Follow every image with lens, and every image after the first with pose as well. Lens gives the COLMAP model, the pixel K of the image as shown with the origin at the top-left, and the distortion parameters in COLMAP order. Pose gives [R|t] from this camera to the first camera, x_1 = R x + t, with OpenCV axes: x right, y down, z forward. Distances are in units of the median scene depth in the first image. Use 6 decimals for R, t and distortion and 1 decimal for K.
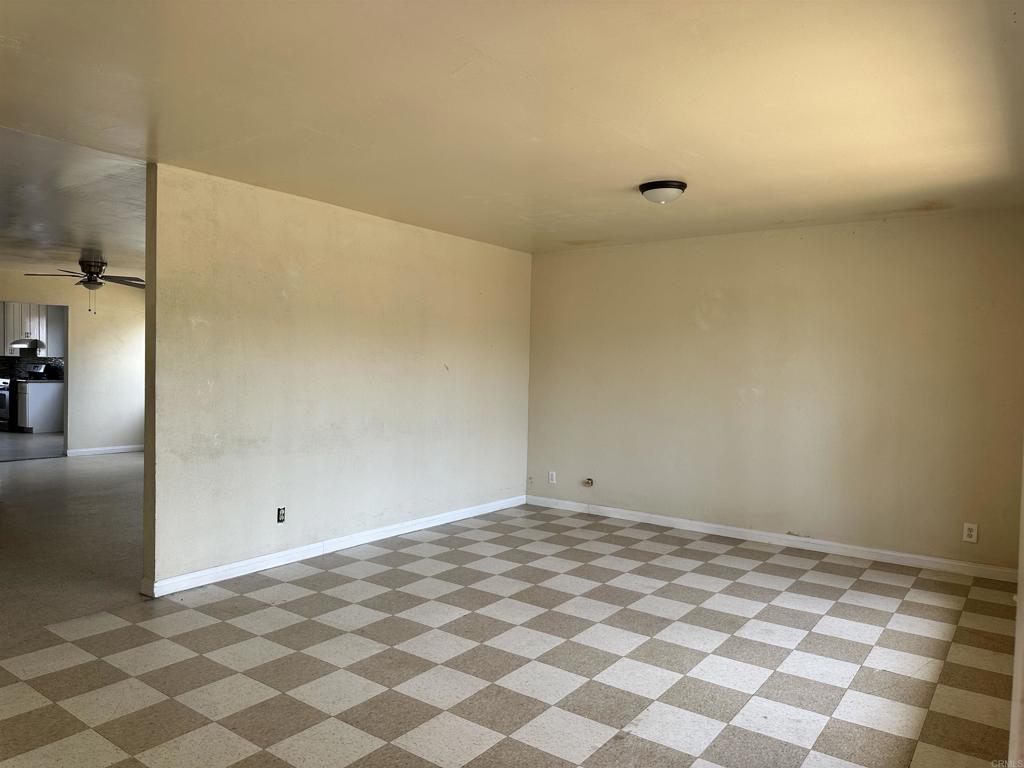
lens RADIAL K [[717.6, 0, 514.1], [0, 717.6, 388.7], [0, 0, 1]] dist [0.064359, -0.075064]
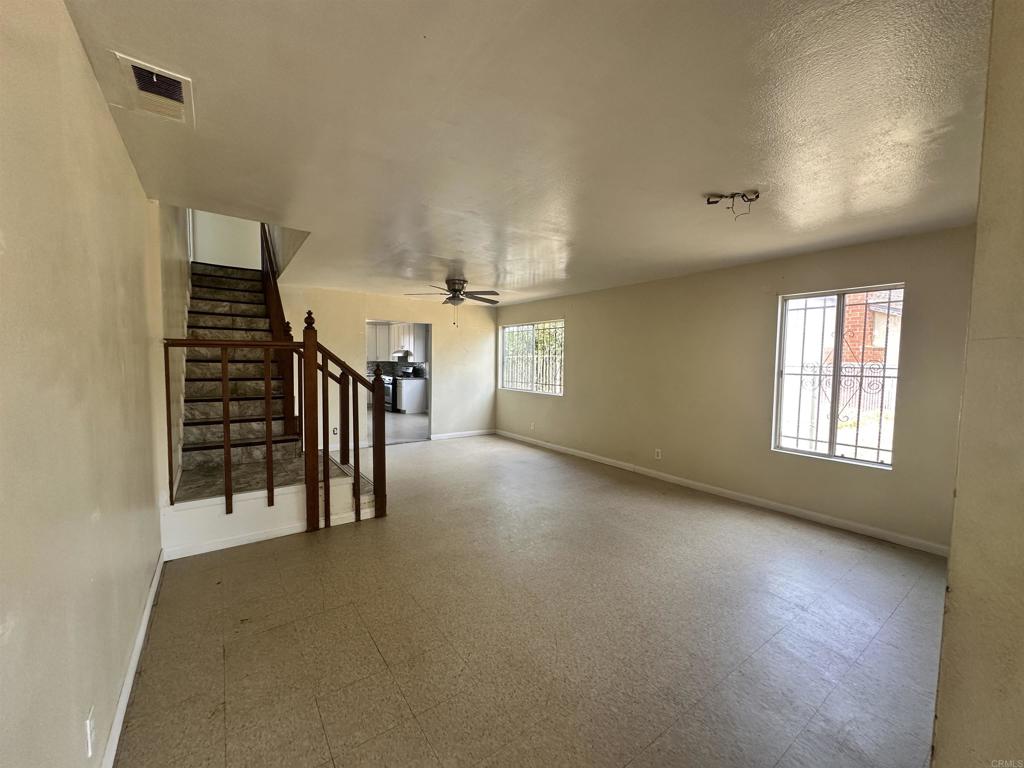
lens RADIAL K [[408.1, 0, 512.0], [0, 408.1, 384.0], [0, 0, 1]] dist [-0.003642, 0.000279]
pose [[0.950244, 0.012453, -0.311257, -0.237666], [-0.006688, 0.999786, 0.019582, -0.020131], [0.311434, -0.016526, 0.950124, 0.335459]]
